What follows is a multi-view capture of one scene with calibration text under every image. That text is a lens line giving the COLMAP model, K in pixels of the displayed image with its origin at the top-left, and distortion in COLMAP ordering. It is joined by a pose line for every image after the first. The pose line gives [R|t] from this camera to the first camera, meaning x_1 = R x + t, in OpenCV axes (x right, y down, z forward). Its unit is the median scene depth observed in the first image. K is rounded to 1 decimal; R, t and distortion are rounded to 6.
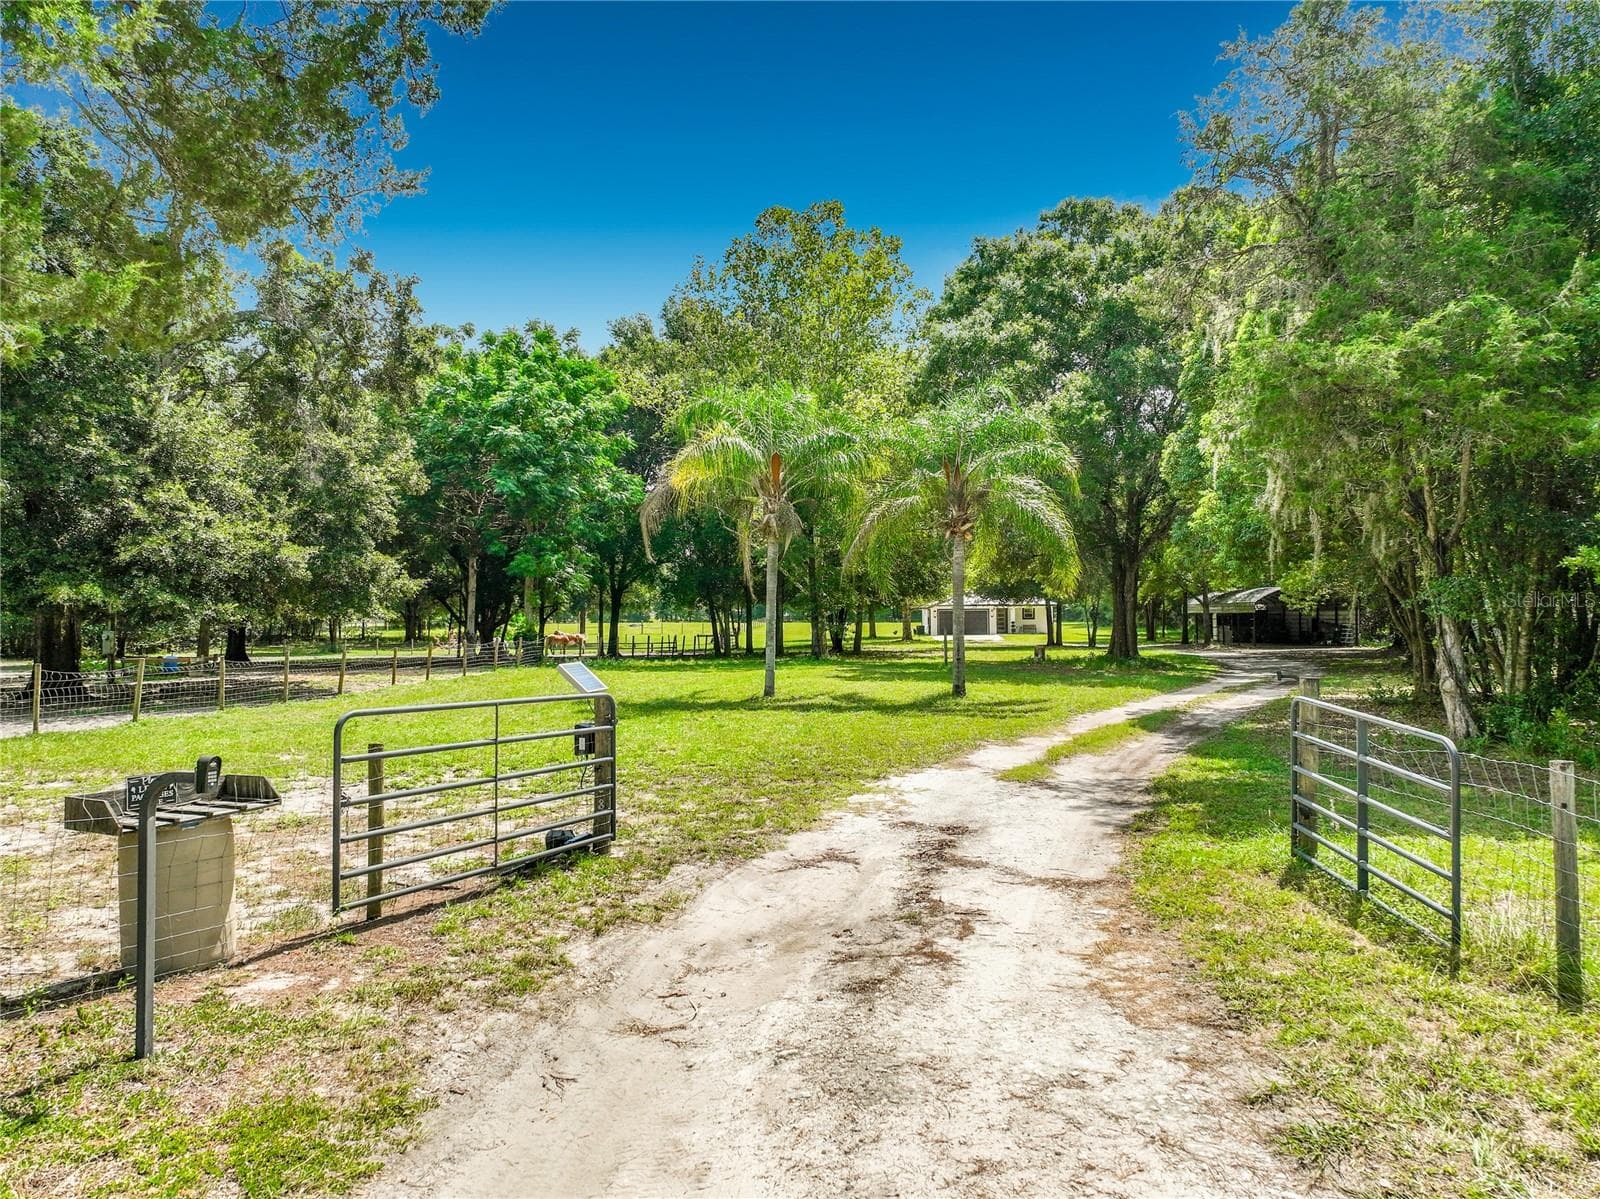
lens RADIAL K [[1173.3, 0, 846.3], [0, 1173.3, 597.1], [0, 0, 1]] dist [0.005405, -0.002920]
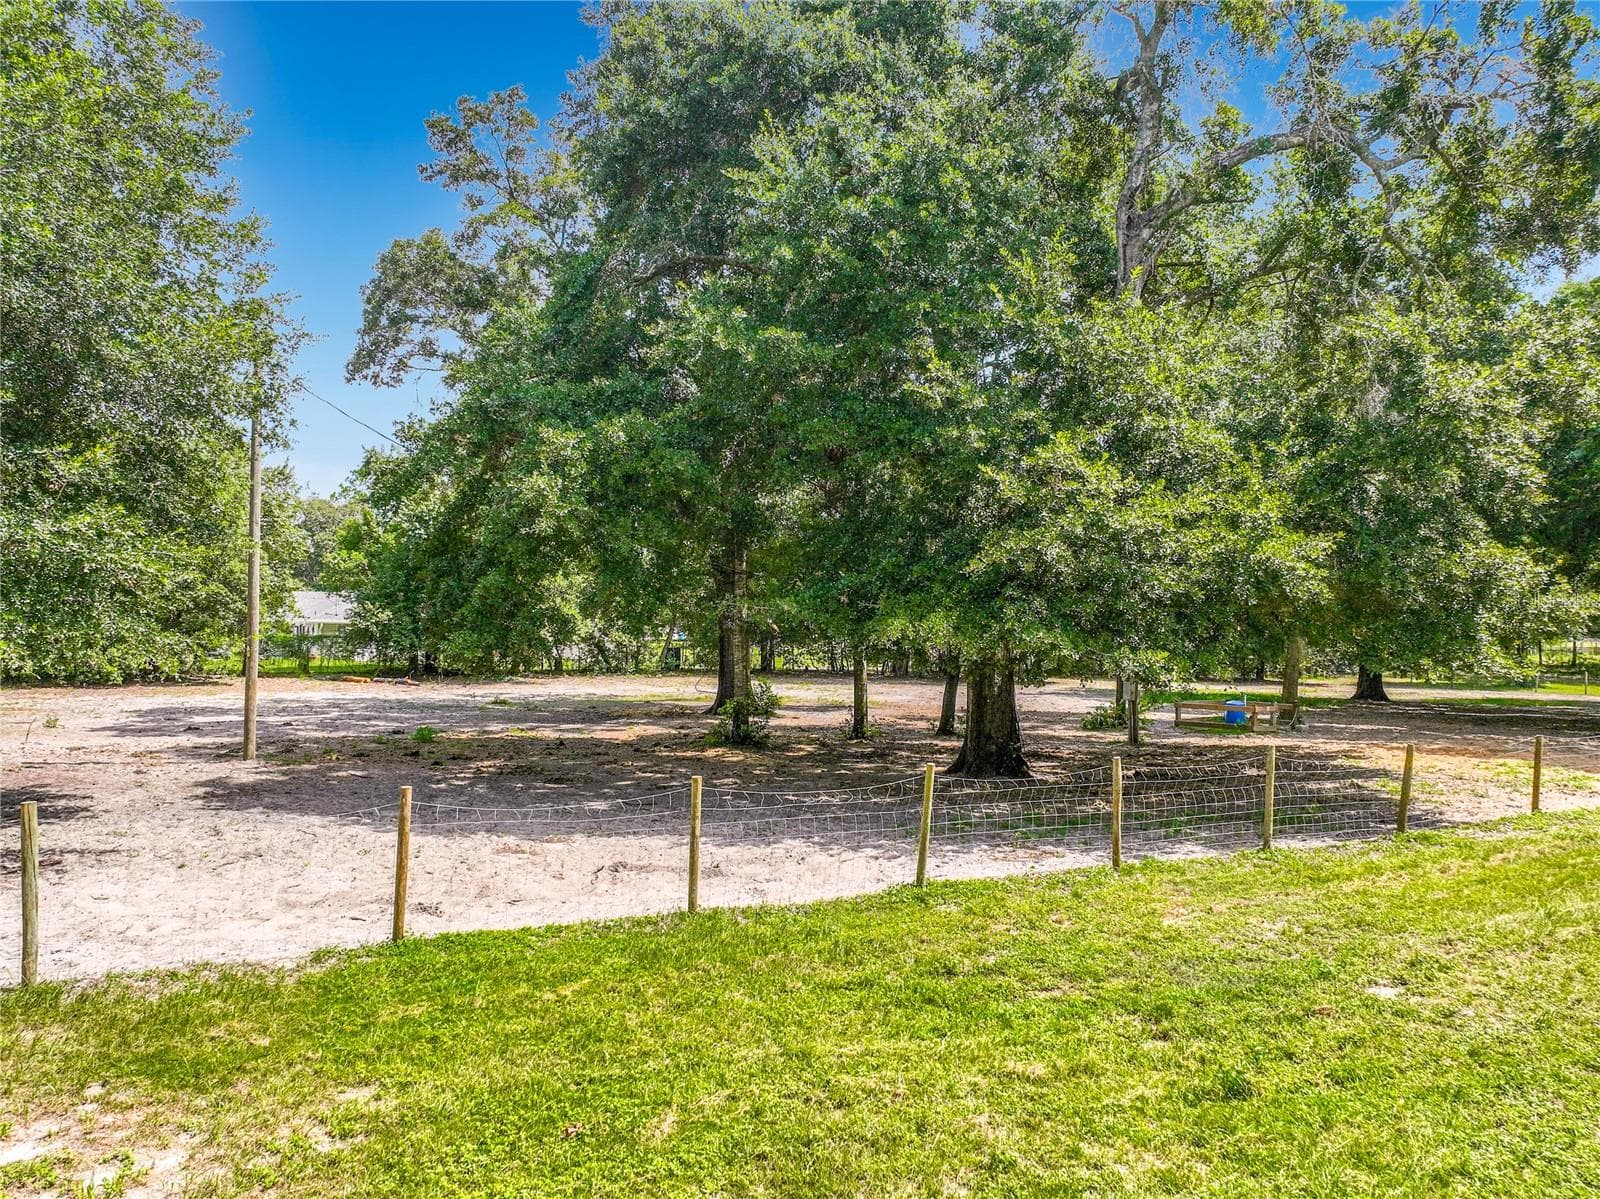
lens RADIAL K [[1200.7, 0, 802.5], [0, 1200.7, 593.4], [0, 0, 1]] dist [-0.012932, 0.063284]
pose [[0.558000, -0.010697, -0.829772, -0.147919], [0.002860, 0.999936, -0.010967, -0.012329], [0.829836, 0.003746, 0.557994, 0.498890]]
